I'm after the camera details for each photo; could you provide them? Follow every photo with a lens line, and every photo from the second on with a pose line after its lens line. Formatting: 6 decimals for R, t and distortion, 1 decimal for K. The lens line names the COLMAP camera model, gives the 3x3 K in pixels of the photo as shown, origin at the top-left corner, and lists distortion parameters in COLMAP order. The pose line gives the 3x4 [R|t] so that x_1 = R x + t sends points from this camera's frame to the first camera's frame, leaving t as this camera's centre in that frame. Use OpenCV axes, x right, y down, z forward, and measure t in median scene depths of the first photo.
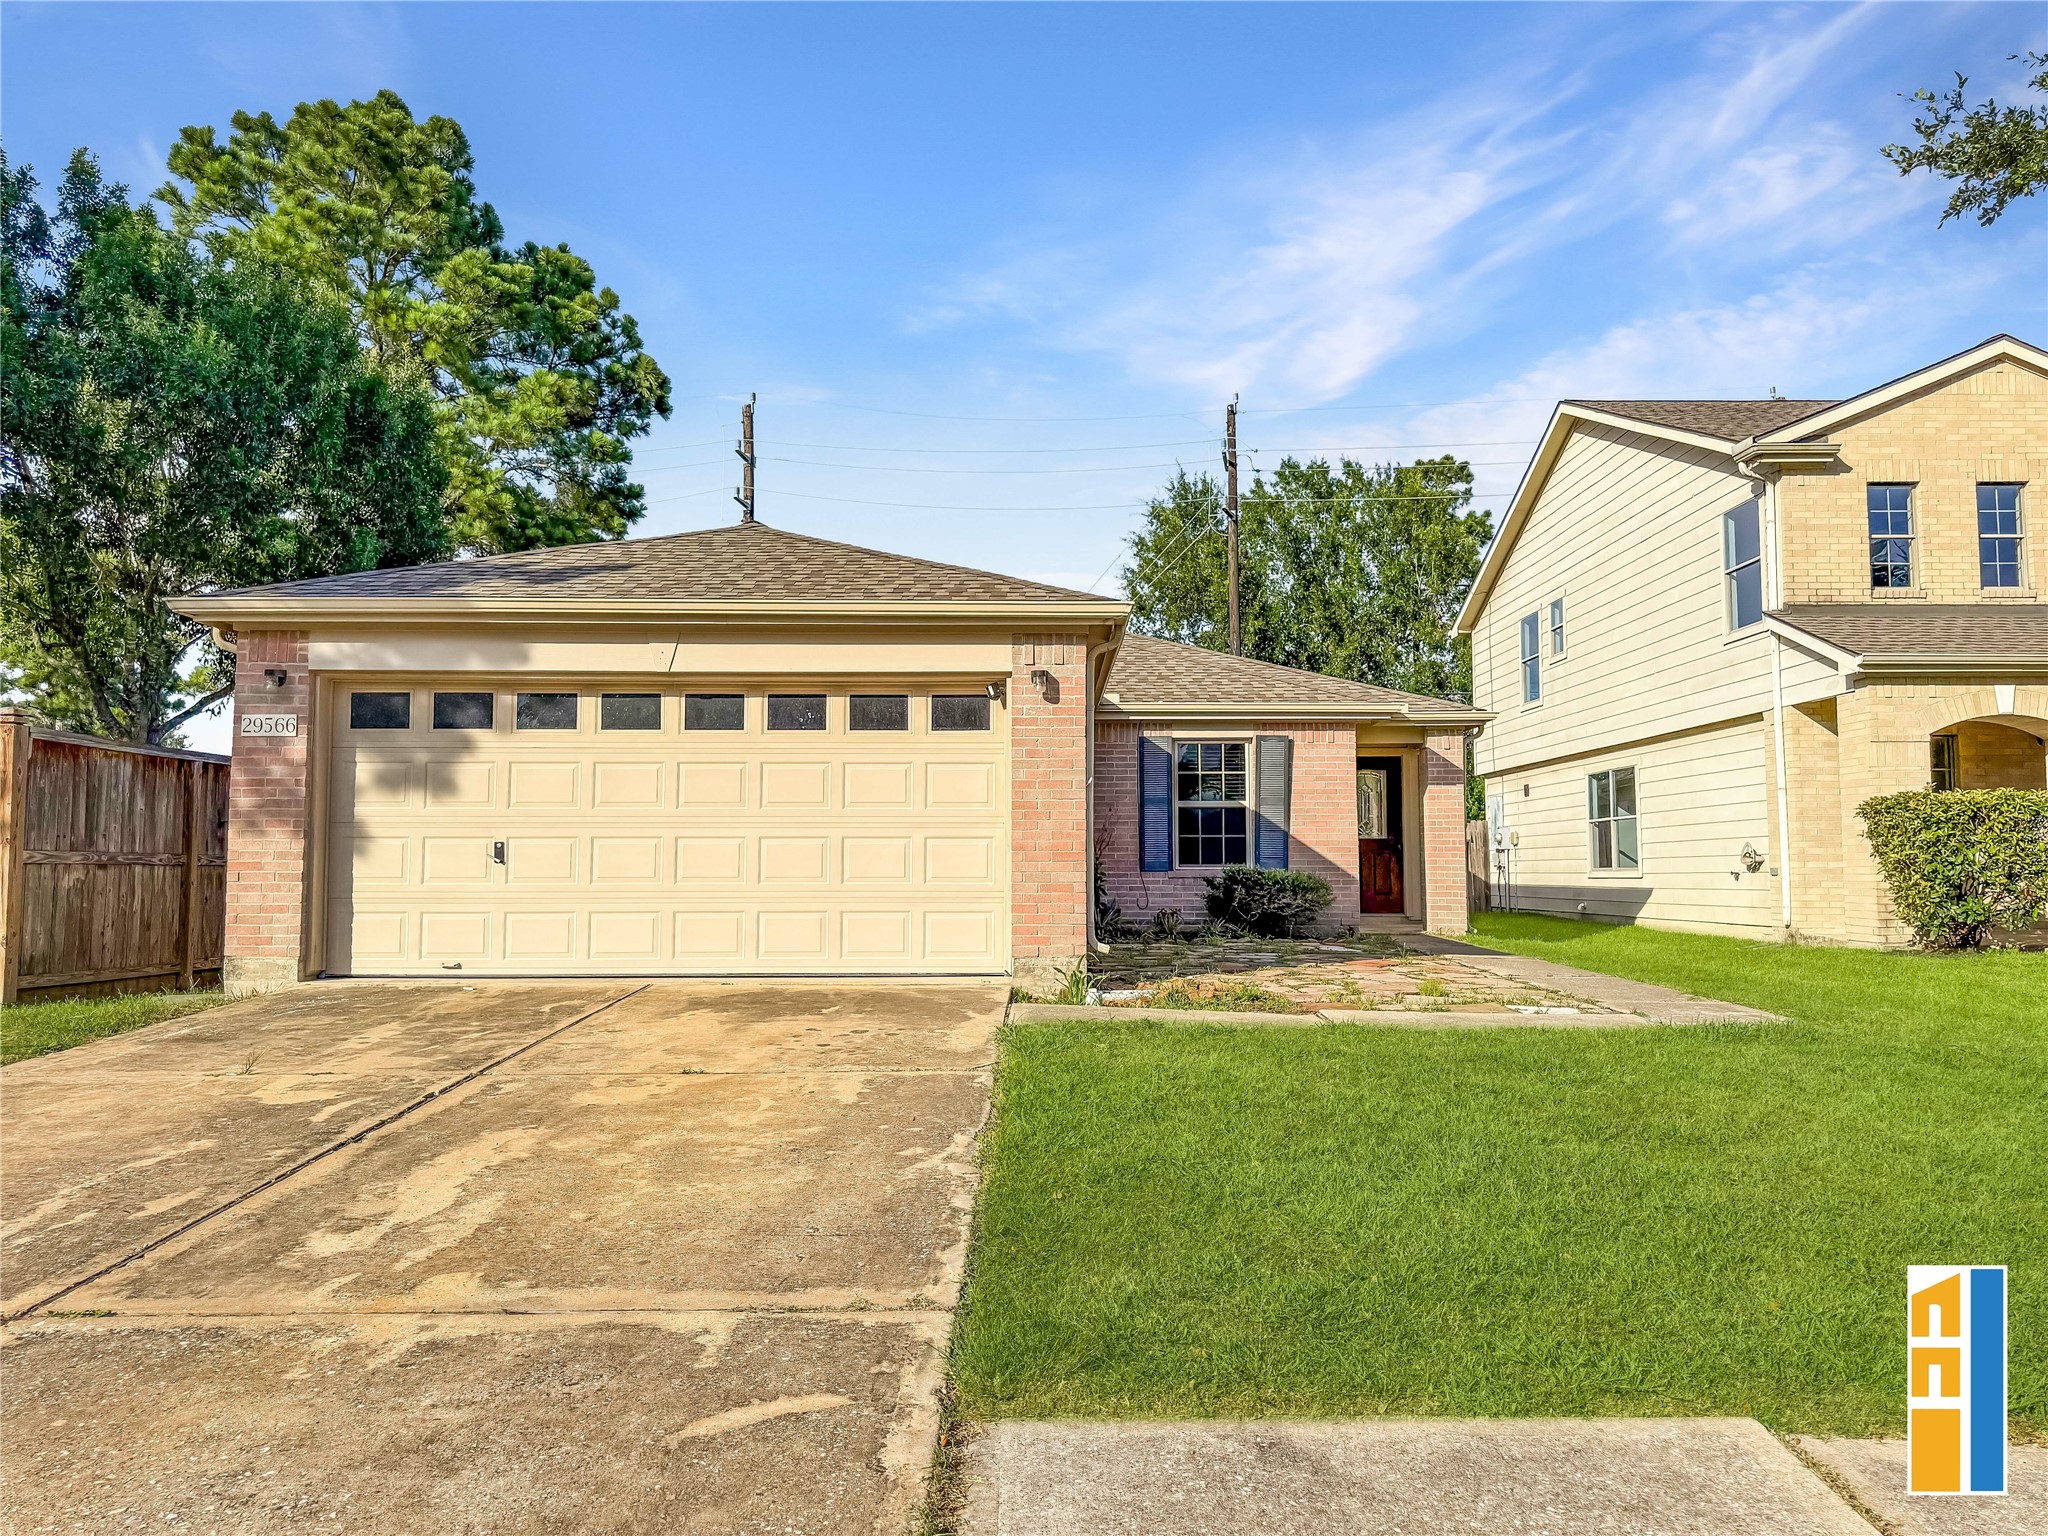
lens RADIAL K [[1443.3, 0, 1024.0], [0, 1443.3, 768.0], [0, 0, 1]] dist [0.077090, -0.102871]
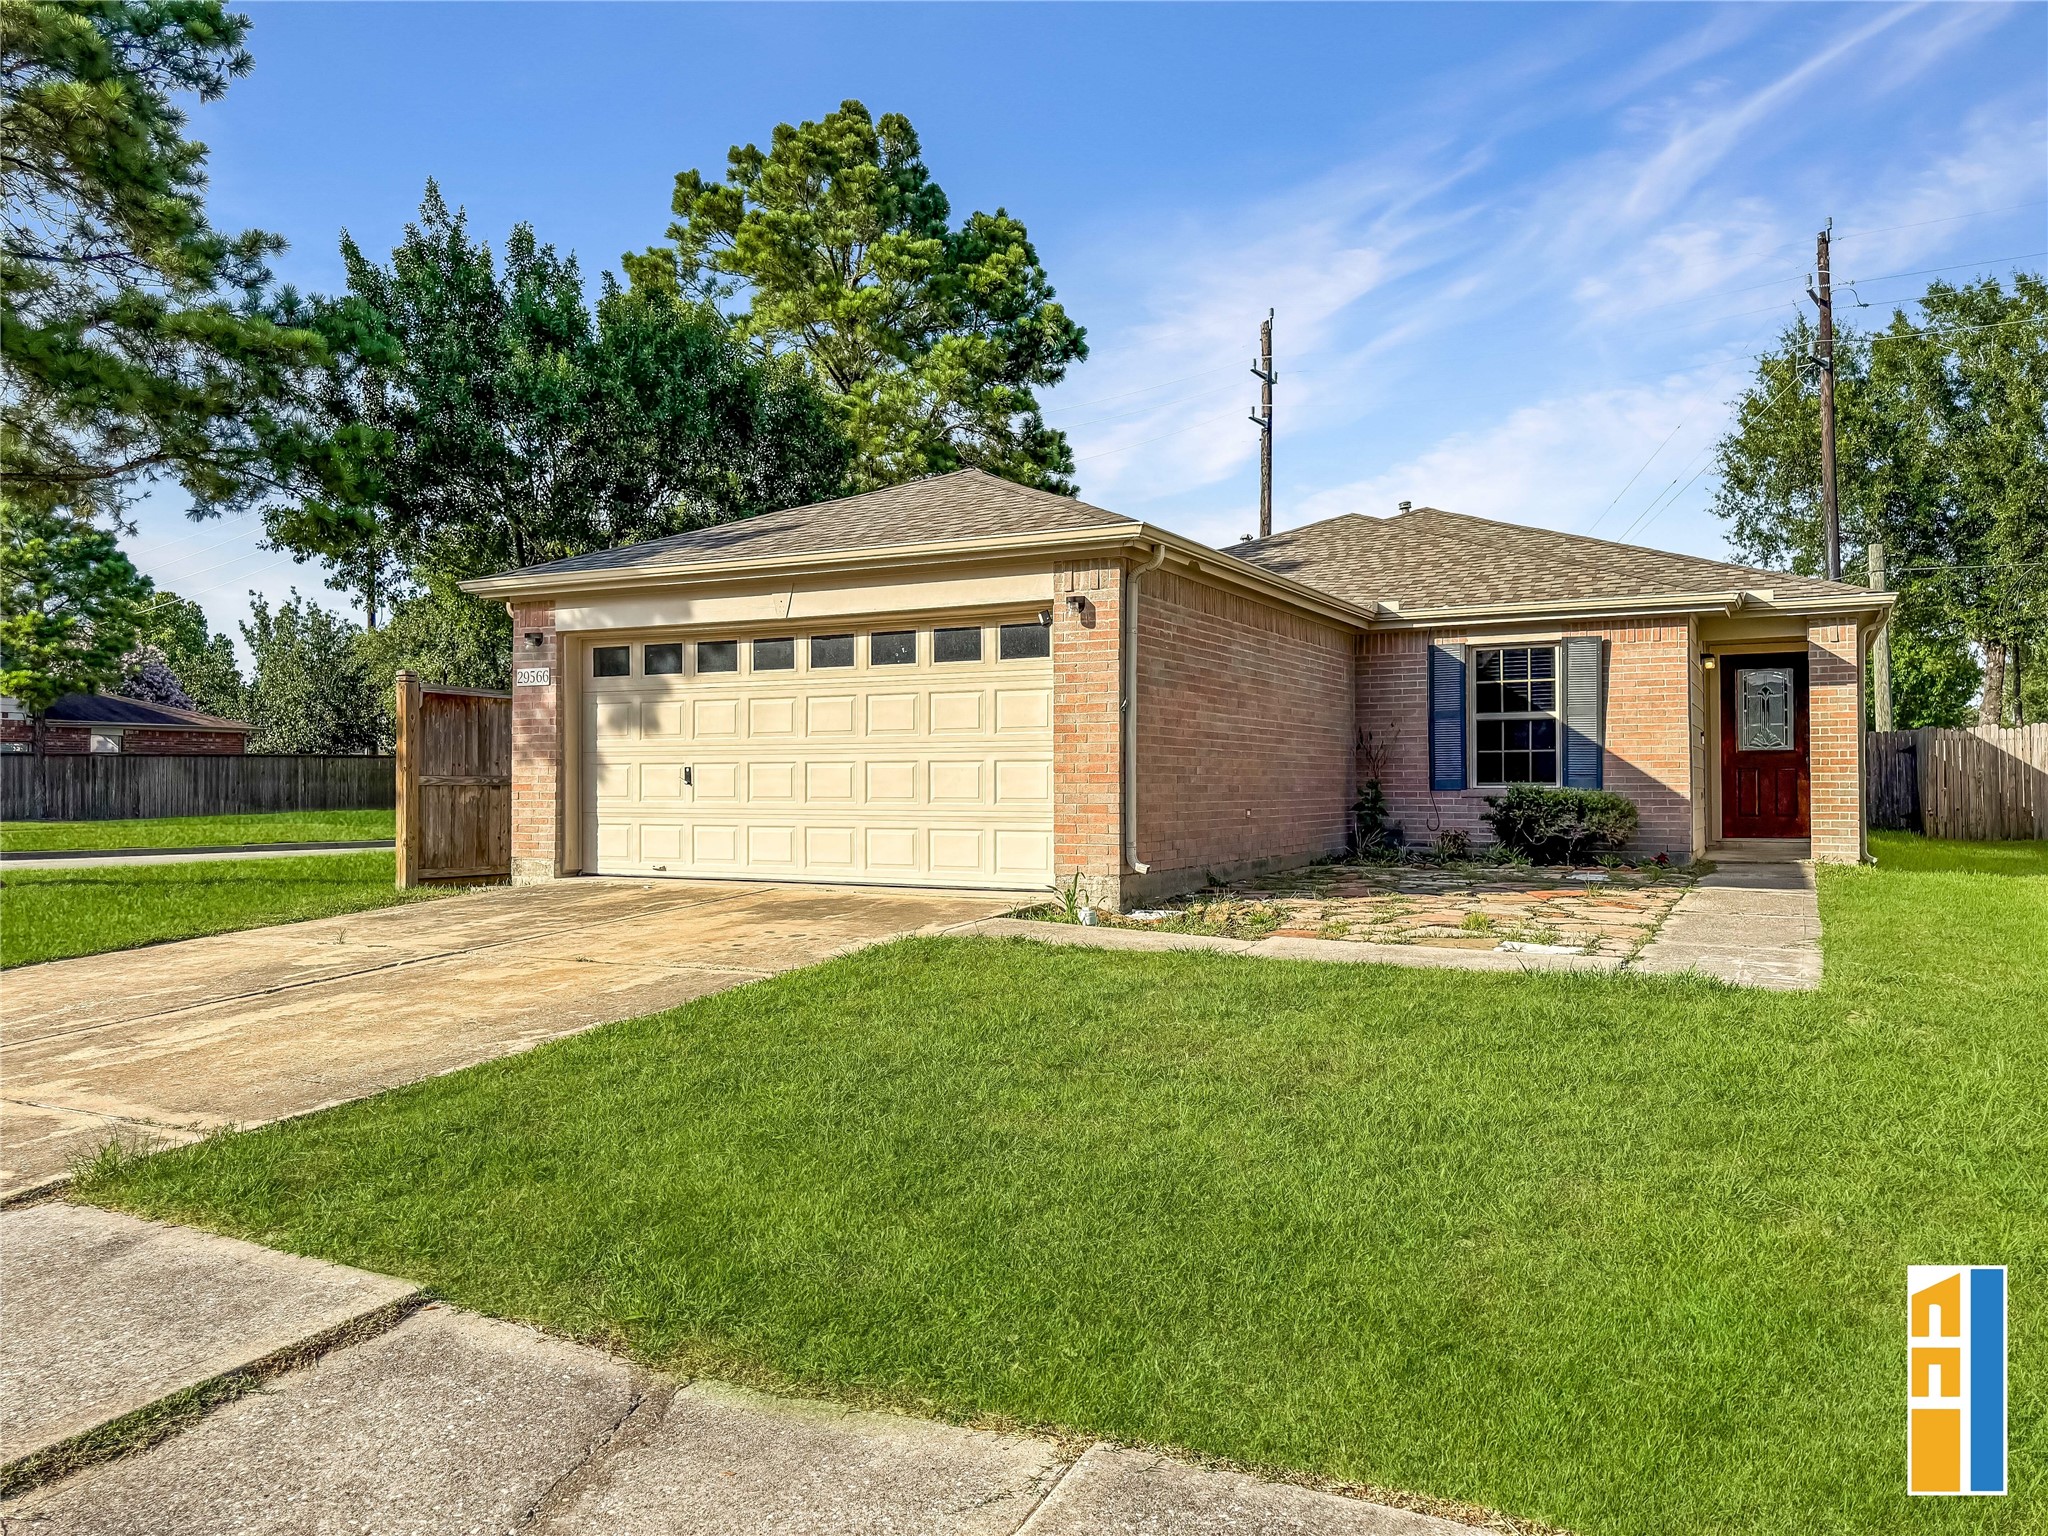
lens RADIAL K [[1443.3, 0, 1024.0], [0, 1443.3, 768.0], [0, 0, 1]] dist [0.077090, -0.102871]
pose [[0.885411, -0.007617, -0.464746, 0.410655], [0.035242, 0.998088, 0.050782, 0.000332], [0.463470, -0.061341, 0.883987, 0.066540]]
